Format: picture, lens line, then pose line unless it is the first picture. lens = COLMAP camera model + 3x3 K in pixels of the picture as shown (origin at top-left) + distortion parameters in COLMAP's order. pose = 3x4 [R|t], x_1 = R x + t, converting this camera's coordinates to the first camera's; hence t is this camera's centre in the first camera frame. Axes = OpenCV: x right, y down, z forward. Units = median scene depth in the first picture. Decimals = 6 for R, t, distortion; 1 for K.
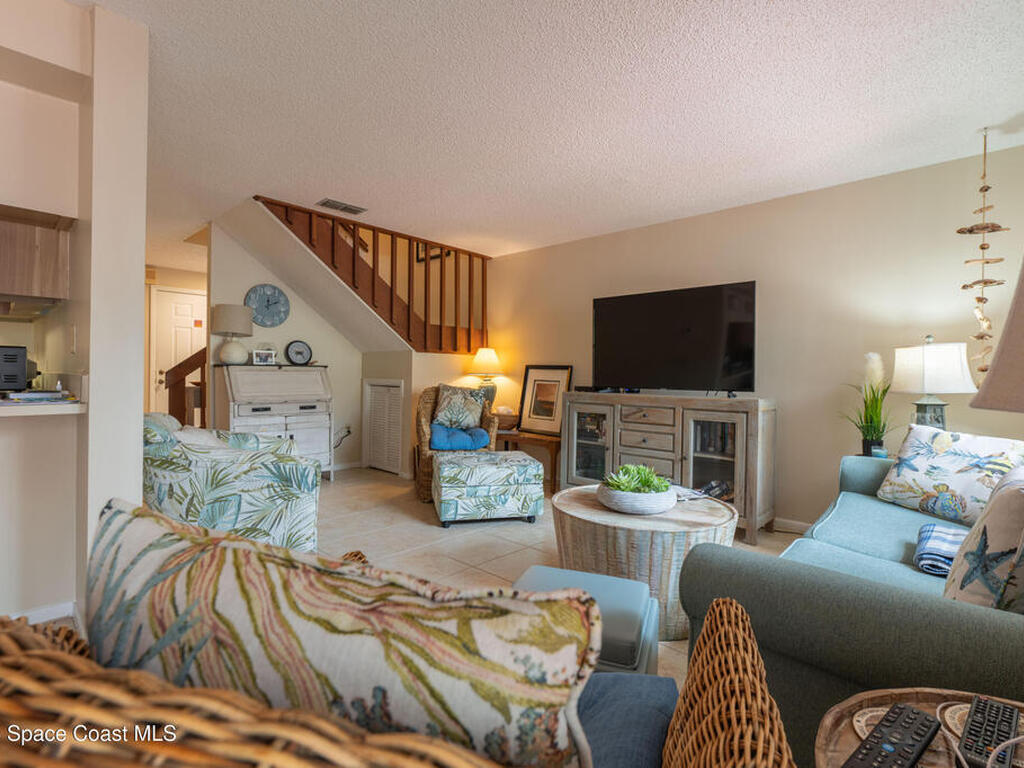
lens RADIAL K [[508.1, 0, 516.8], [0, 508.1, 379.8], [0, 0, 1]] dist [0.008376, -0.000706]
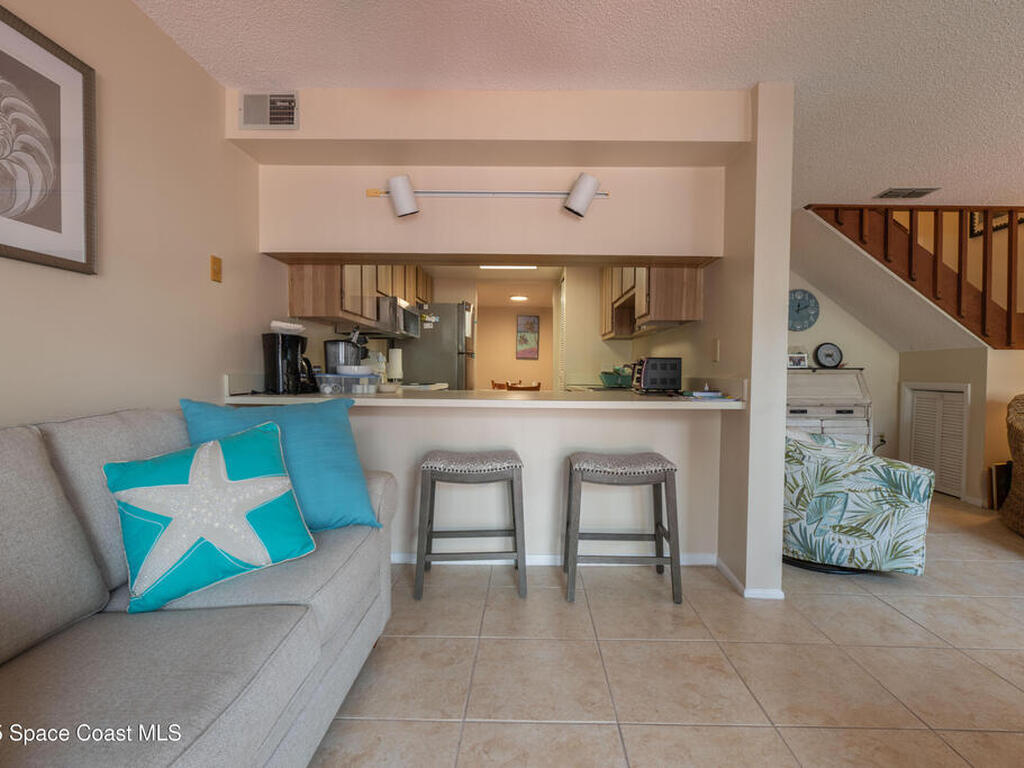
lens RADIAL K [[508.1, 0, 517.9], [0, 508.1, 380.4], [0, 0, 1]] dist [0.008376, -0.000706]
pose [[0.673881, 0.003373, -0.738832, -0.130081], [-0.005865, 0.999982, -0.000784, -0.000744], [0.738817, 0.004861, 0.673889, -0.117976]]
